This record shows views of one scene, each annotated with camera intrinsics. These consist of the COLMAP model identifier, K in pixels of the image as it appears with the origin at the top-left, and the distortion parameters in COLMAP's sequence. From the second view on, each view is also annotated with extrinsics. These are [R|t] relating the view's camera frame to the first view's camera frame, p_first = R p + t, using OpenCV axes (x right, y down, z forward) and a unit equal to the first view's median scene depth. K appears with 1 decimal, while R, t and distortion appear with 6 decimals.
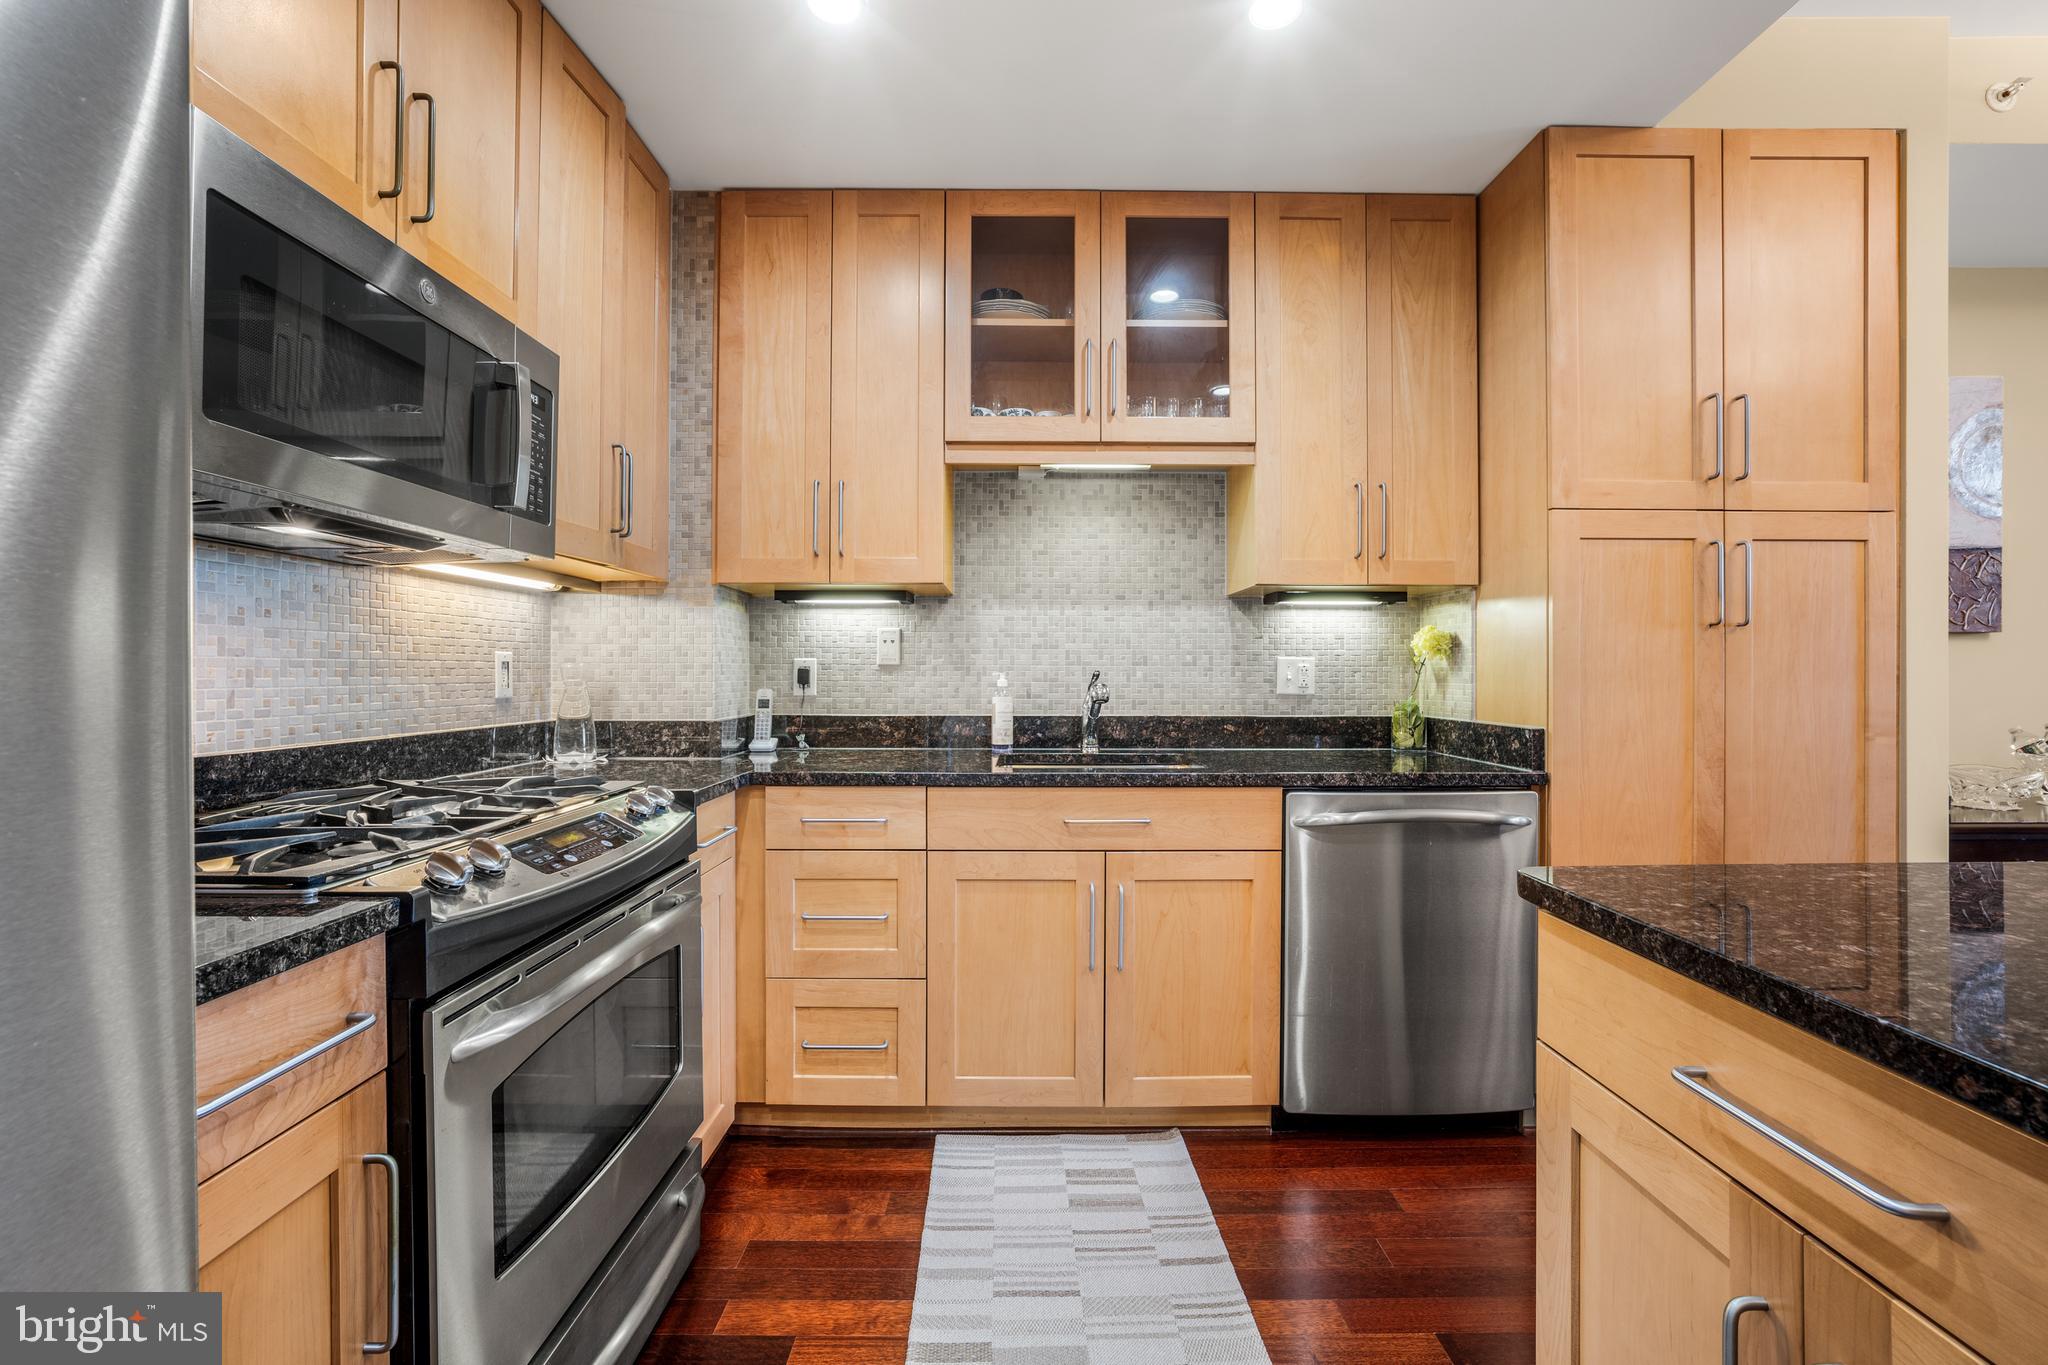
lens RADIAL K [[864.5, 0, 1032.7], [0, 864.5, 678.4], [0, 0, 1]] dist [-0.026424, 0.000384]
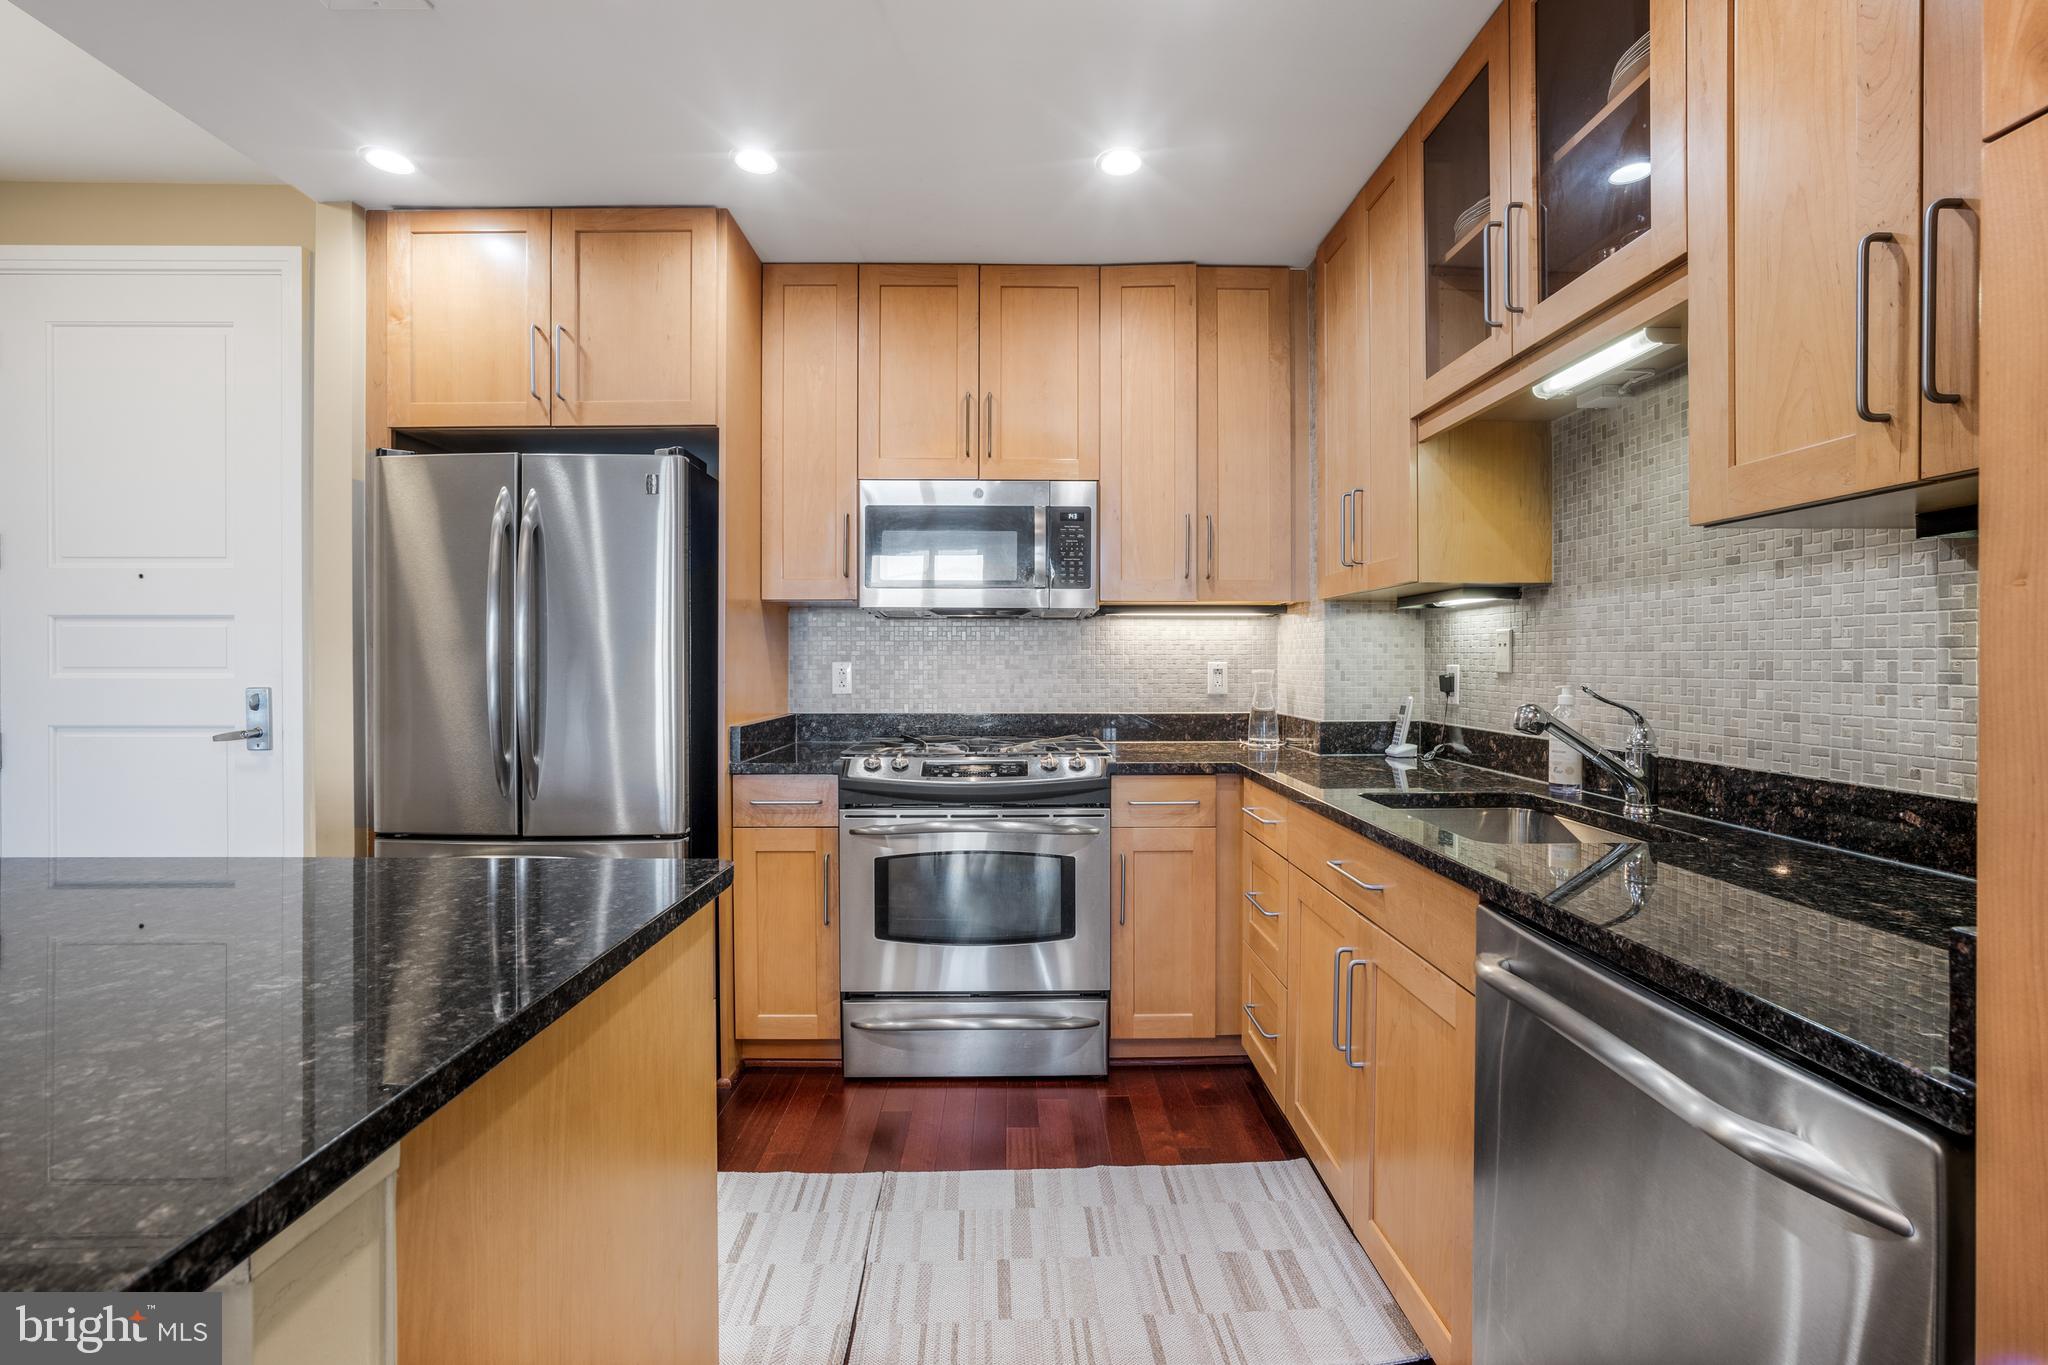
lens RADIAL K [[864.5, 0, 1032.7], [0, 864.5, 678.4], [0, 0, 1]] dist [-0.026424, 0.000384]
pose [[0.023974, 0.018381, -0.999544, 0.662180], [-0.006691, 0.999812, 0.018225, -0.022396], [0.999690, 0.006251, 0.024093, 0.521630]]
